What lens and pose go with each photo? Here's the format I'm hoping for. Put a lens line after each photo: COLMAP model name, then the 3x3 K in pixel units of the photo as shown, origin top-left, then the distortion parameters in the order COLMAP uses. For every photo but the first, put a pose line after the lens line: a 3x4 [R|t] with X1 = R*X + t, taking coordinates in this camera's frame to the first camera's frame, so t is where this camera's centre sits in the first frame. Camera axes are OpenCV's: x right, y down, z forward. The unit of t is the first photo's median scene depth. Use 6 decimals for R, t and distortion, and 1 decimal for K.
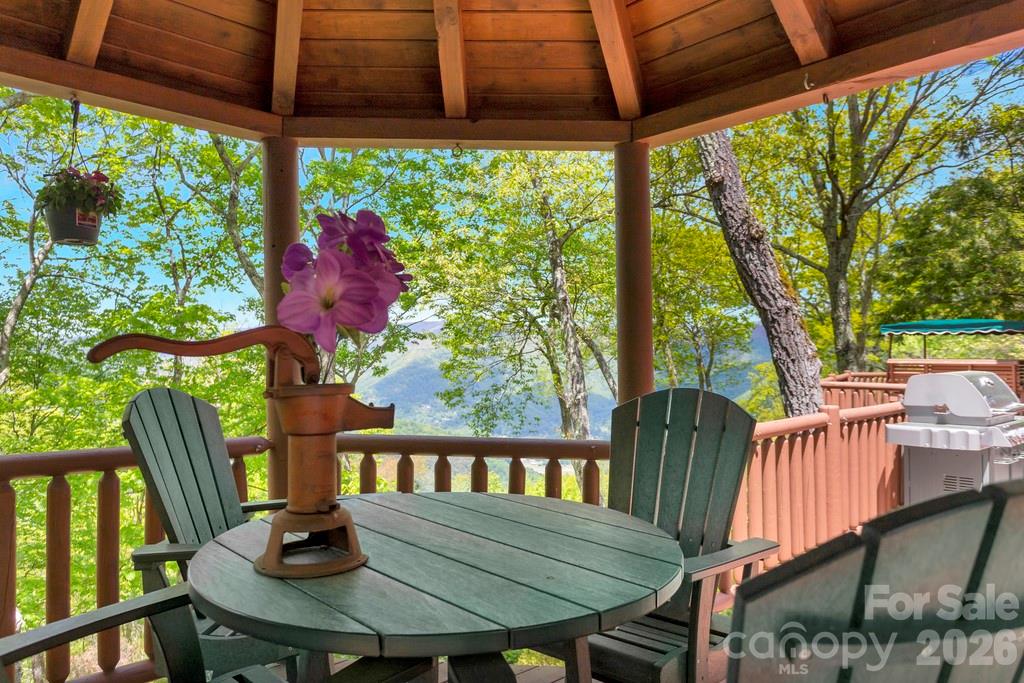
lens RADIAL K [[695.0, 0, 512.6], [0, 695.0, 344.3], [0, 0, 1]] dist [0.002595, 0.000737]
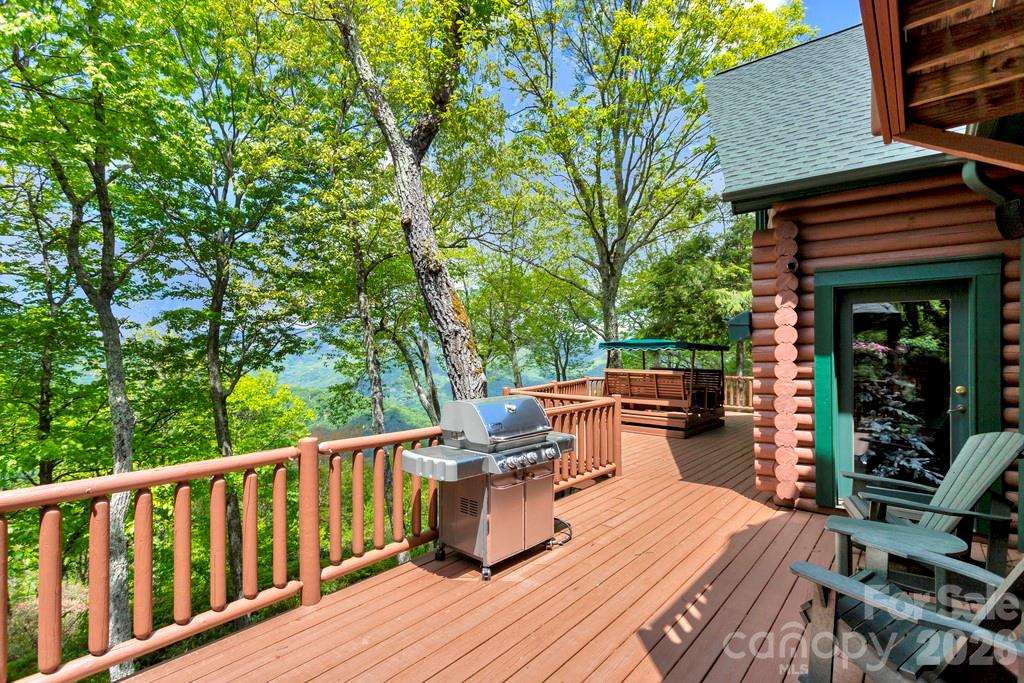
lens RADIAL K [[490.7, 0, 511.3], [0, 490.7, 343.9], [0, 0, 1]] dist [0.005549, -0.000423]
pose [[0.991634, 0.010466, 0.128653, 0.374194], [-0.009814, 0.999936, -0.005697, -0.026445], [-0.128704, 0.004387, 0.991673, 0.155996]]
